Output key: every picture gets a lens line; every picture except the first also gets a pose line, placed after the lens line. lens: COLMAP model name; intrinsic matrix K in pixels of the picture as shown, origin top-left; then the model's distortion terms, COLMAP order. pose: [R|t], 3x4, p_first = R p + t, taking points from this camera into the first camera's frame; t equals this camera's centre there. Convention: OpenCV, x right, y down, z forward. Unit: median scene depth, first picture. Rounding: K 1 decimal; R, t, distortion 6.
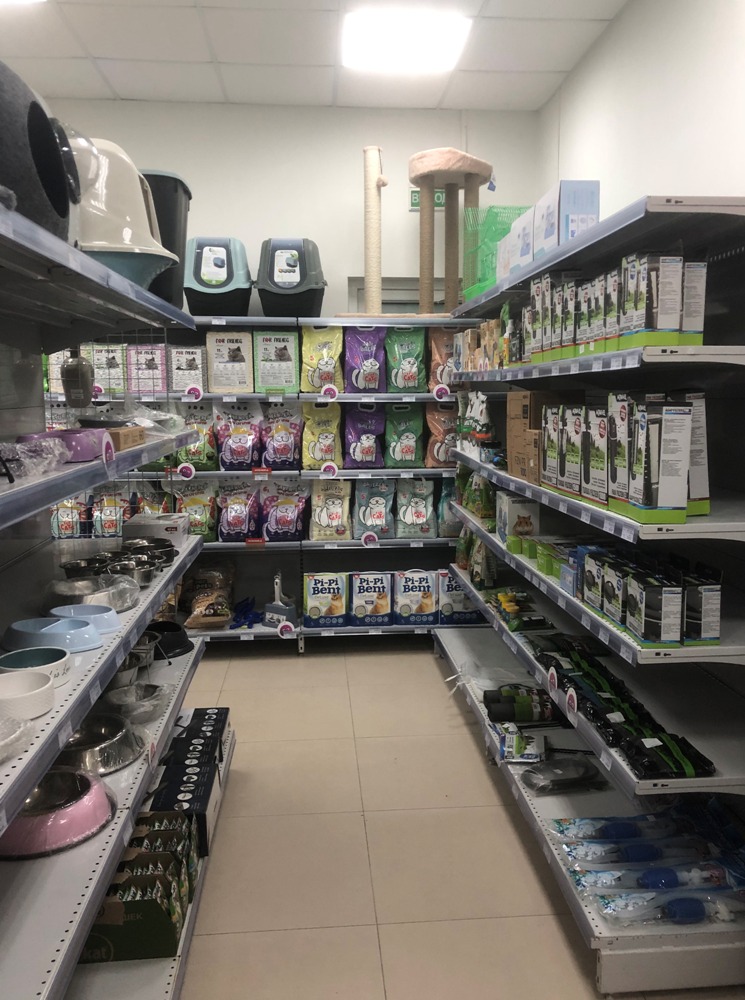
lens RADIAL K [[821.1, 0, 377.3], [0, 821.1, 498.0], [0, 0, 1]] dist [0.007580, -0.004667]
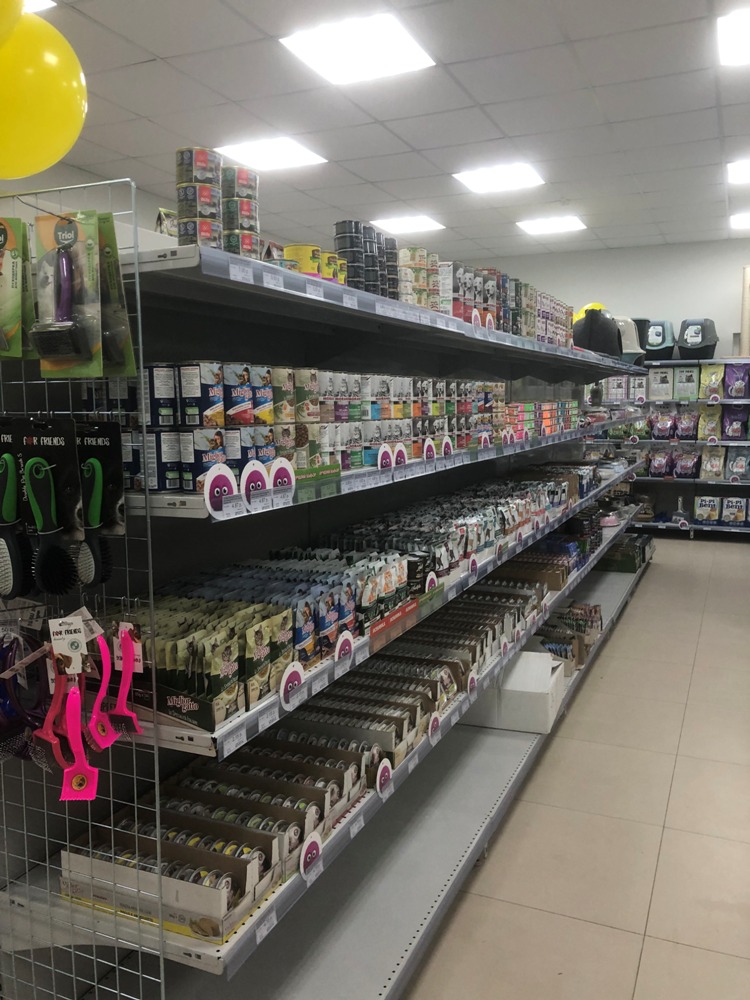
lens RADIAL K [[821.1, 0, 378.7], [0, 821.1, 504.7], [0, 0, 1]] dist [0.007580, -0.004667]
pose [[0.888031, 0.052371, -0.456791, 0.127427], [-0.051601, 0.998567, 0.014171, 0.123538], [0.456879, 0.010987, 0.889461, -0.999450]]
